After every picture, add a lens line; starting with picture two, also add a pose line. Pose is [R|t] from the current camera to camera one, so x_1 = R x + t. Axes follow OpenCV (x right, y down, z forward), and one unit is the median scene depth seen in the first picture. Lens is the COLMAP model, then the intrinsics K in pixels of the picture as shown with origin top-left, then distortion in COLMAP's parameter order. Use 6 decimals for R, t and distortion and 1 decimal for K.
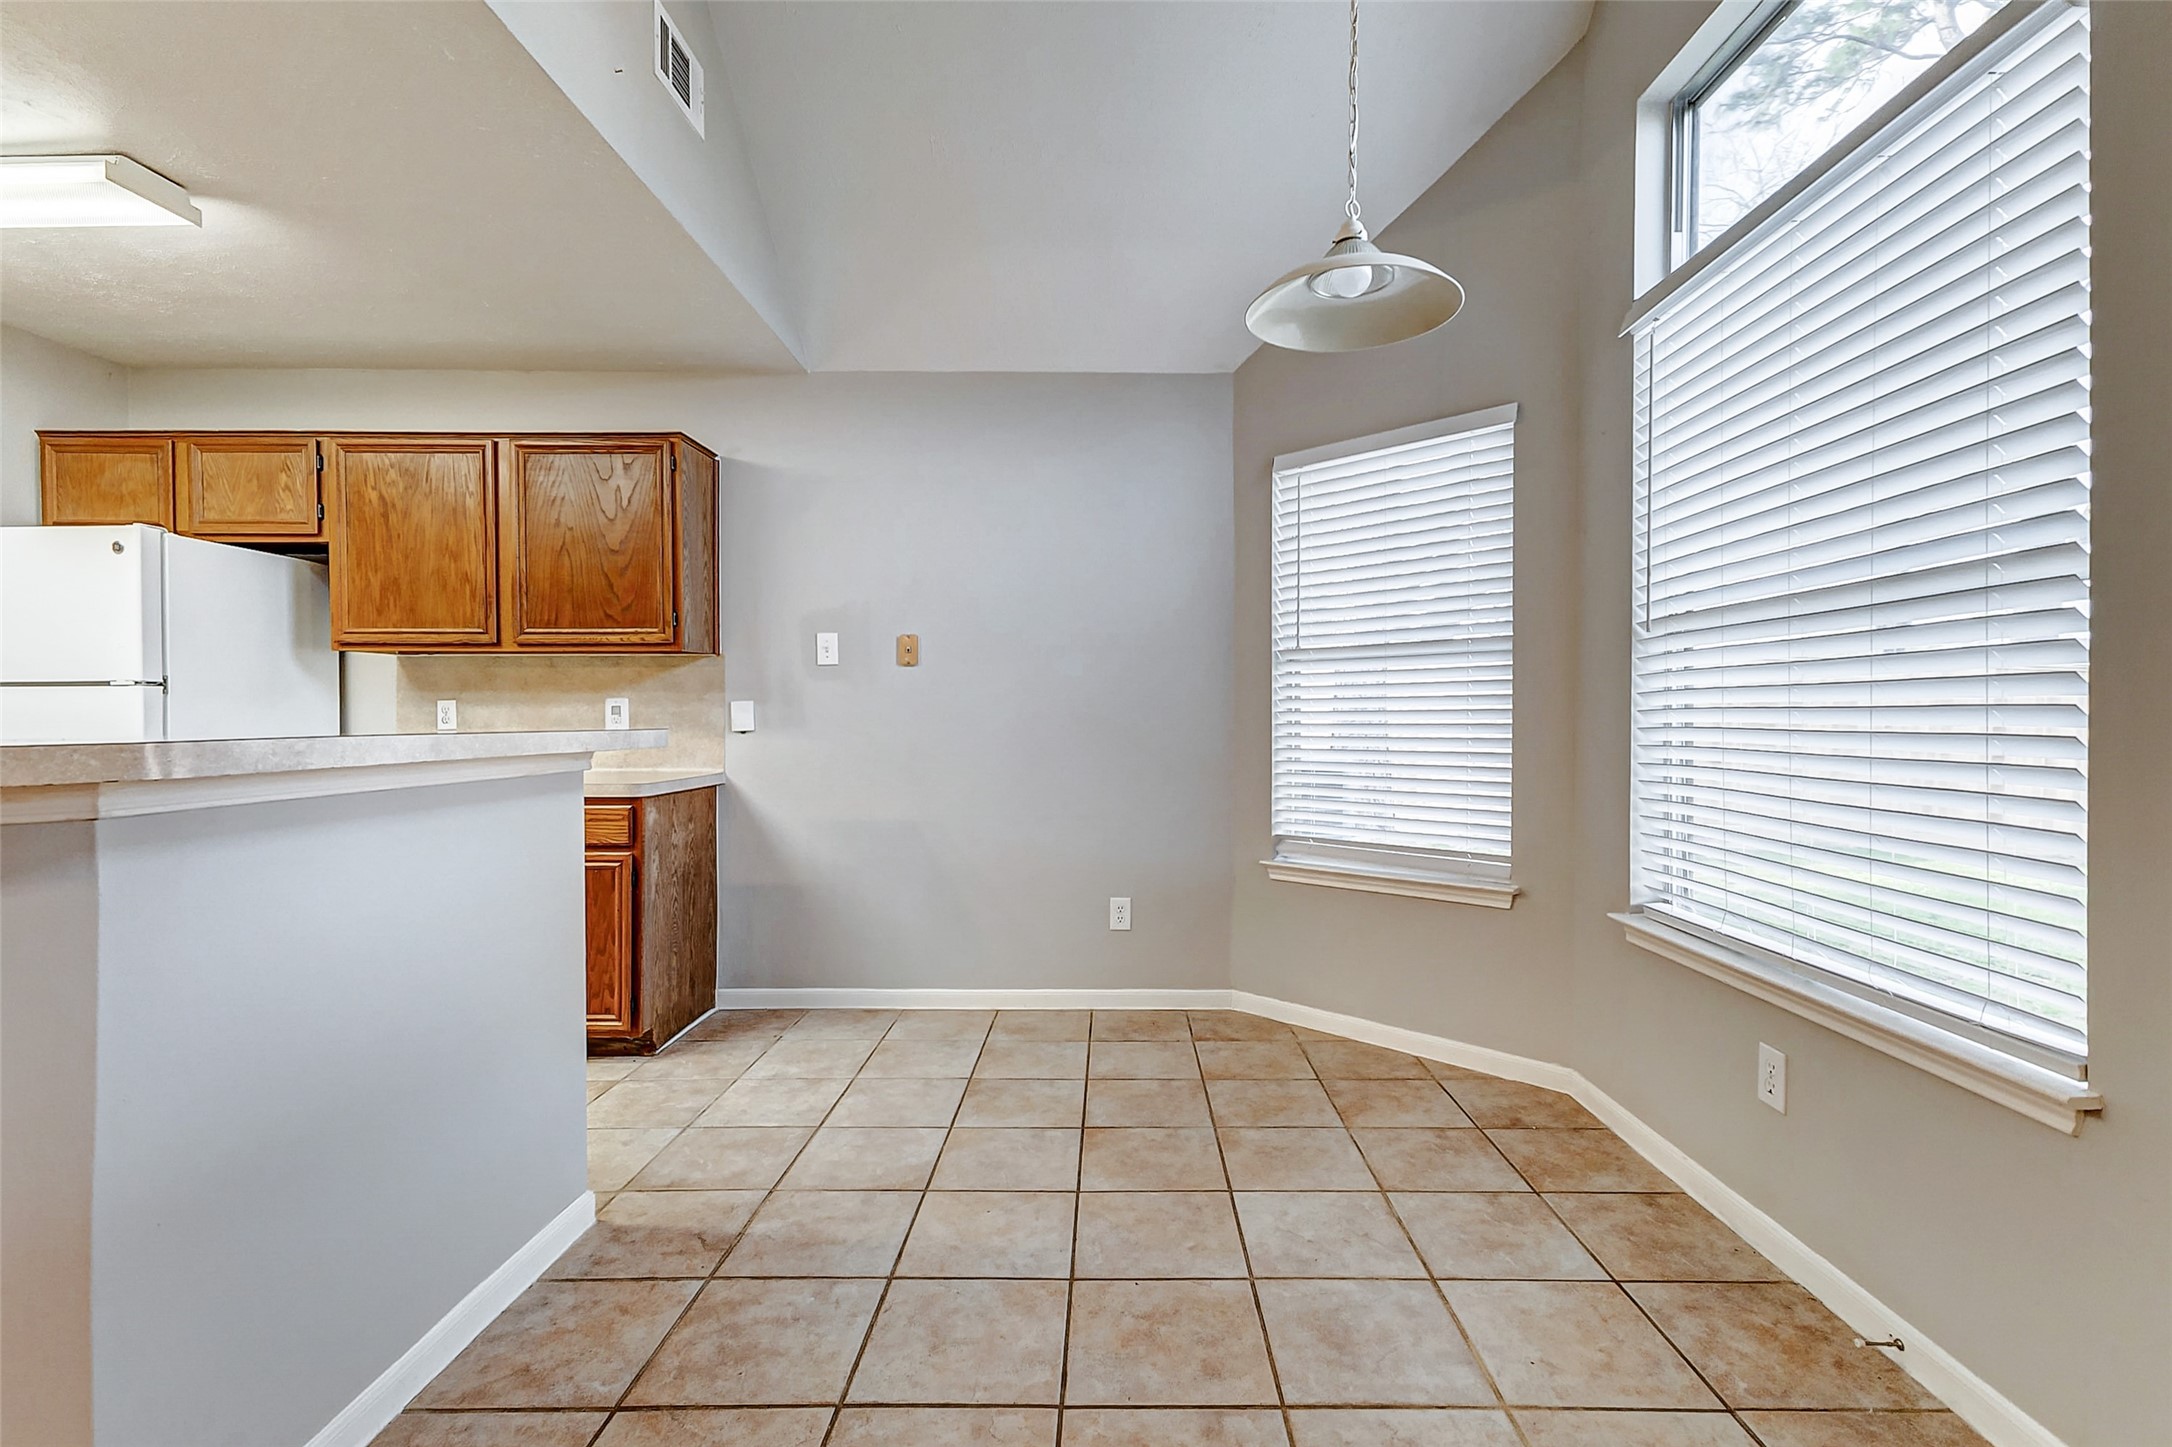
lens RADIAL K [[986.3, 0, 1117.6], [0, 986.3, 733.1], [0, 0, 1]] dist [0.001370, -0.000328]
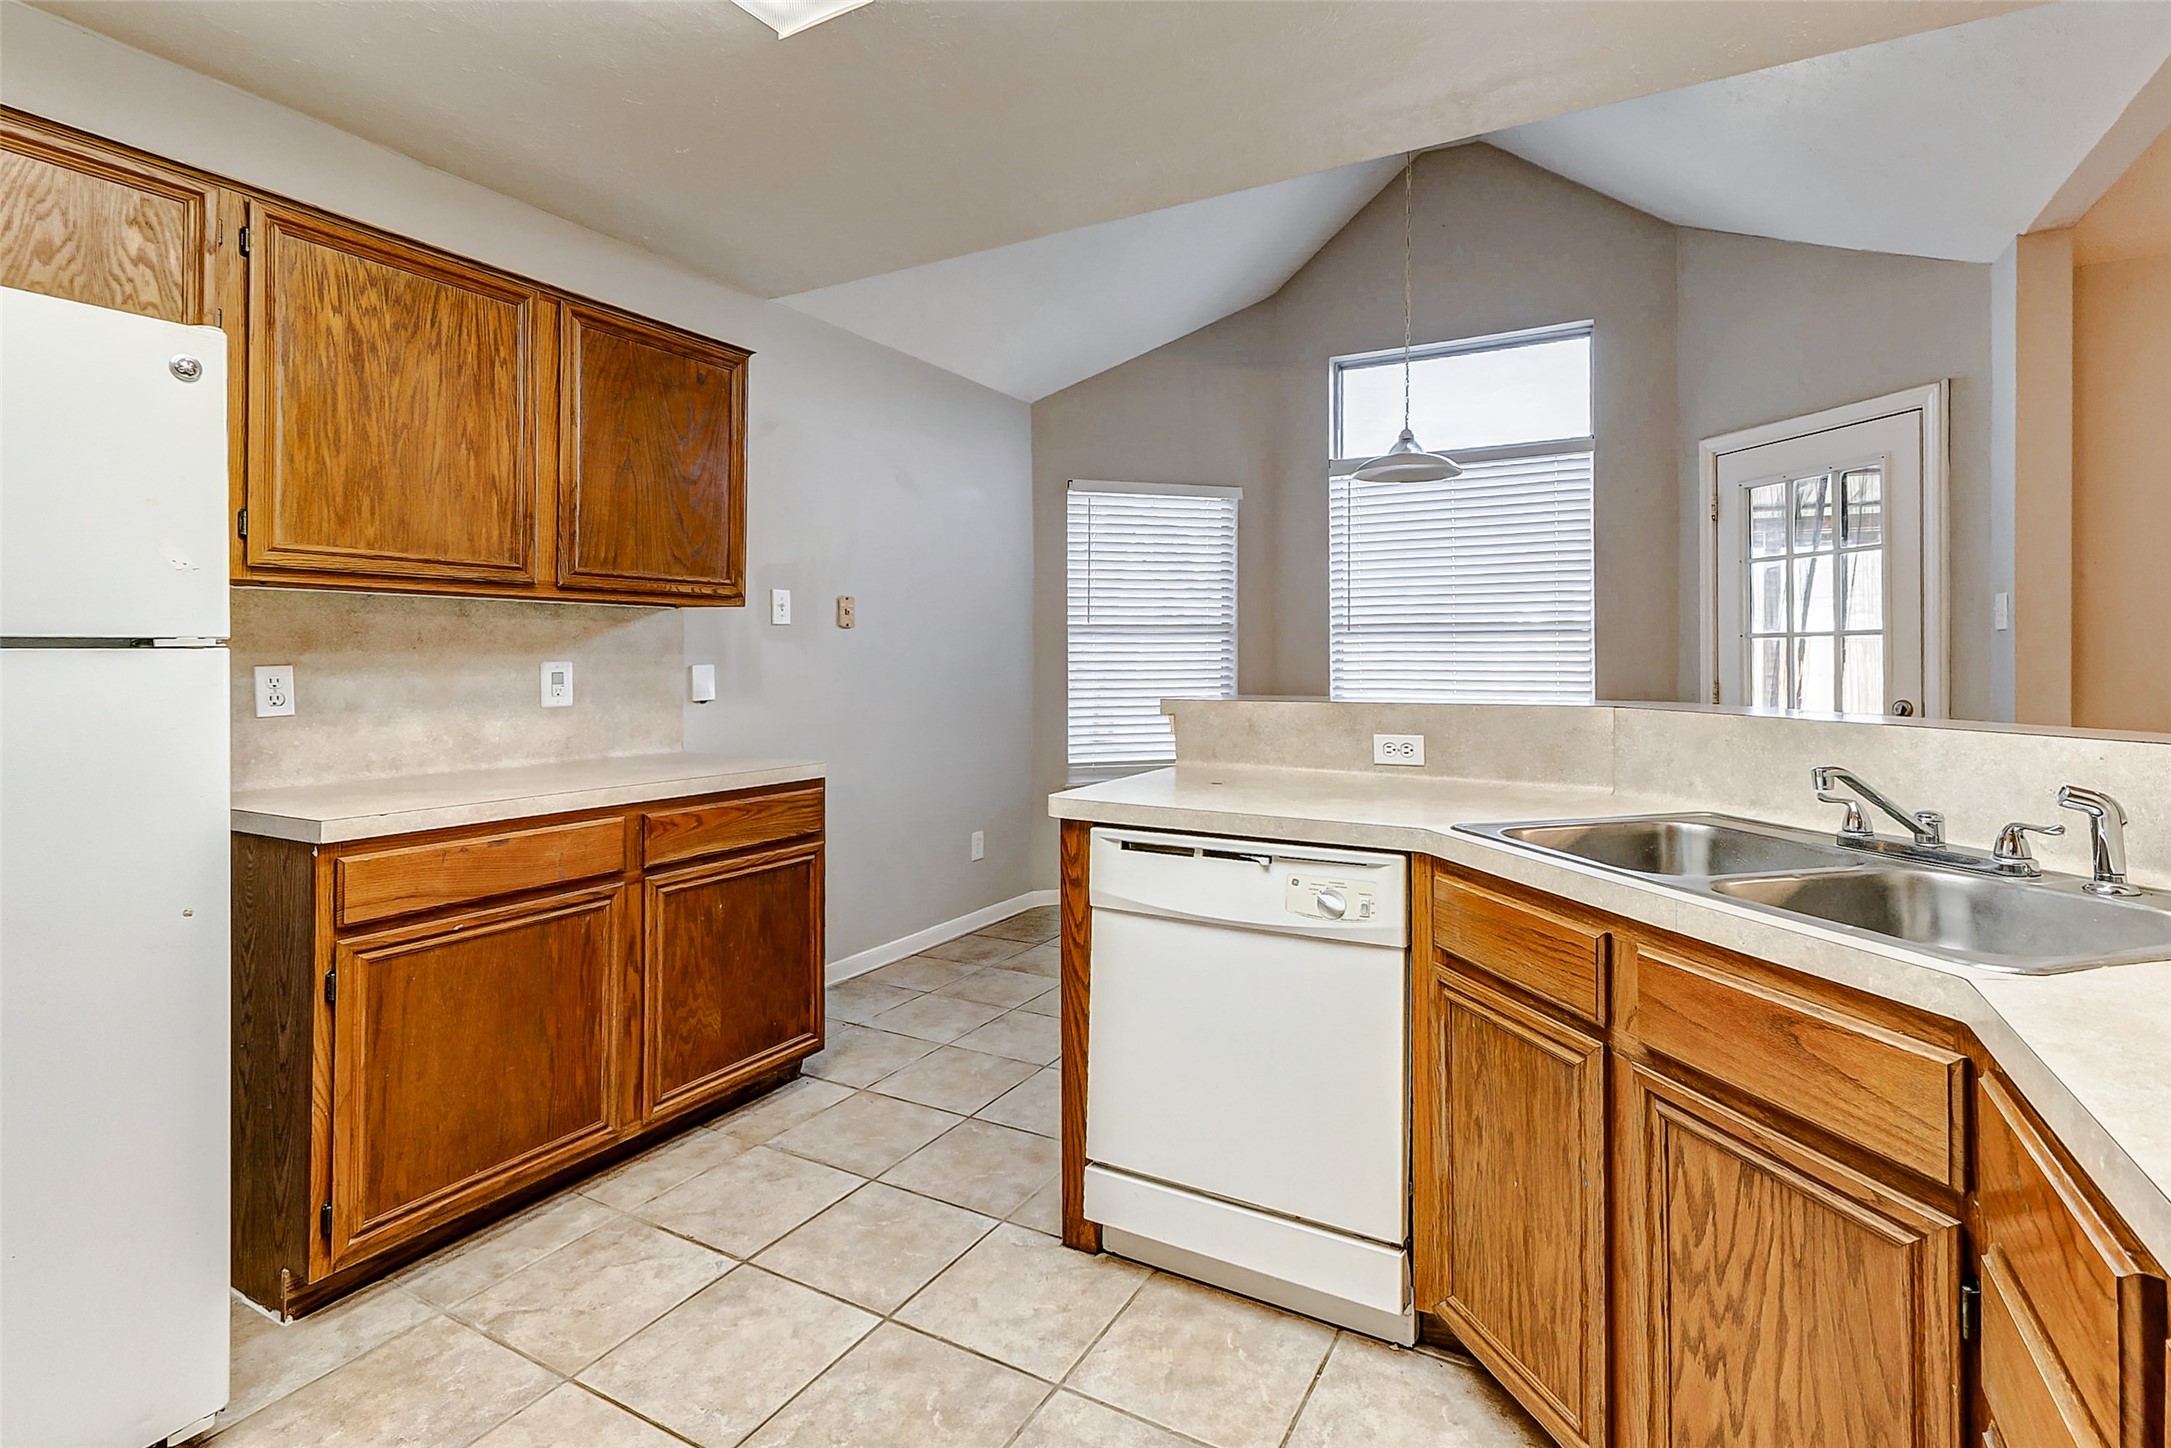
lens RADIAL K [[987.6, 0, 1160.5], [0, 987.6, 651.7], [0, 0, 1]] dist [-0.001034, -0.000271]
pose [[0.472629, 0.006036, 0.881241, -0.961885], [0.018540, 0.999687, -0.016791, -0.022697], [-0.881067, 0.024274, 0.472369, 0.267846]]
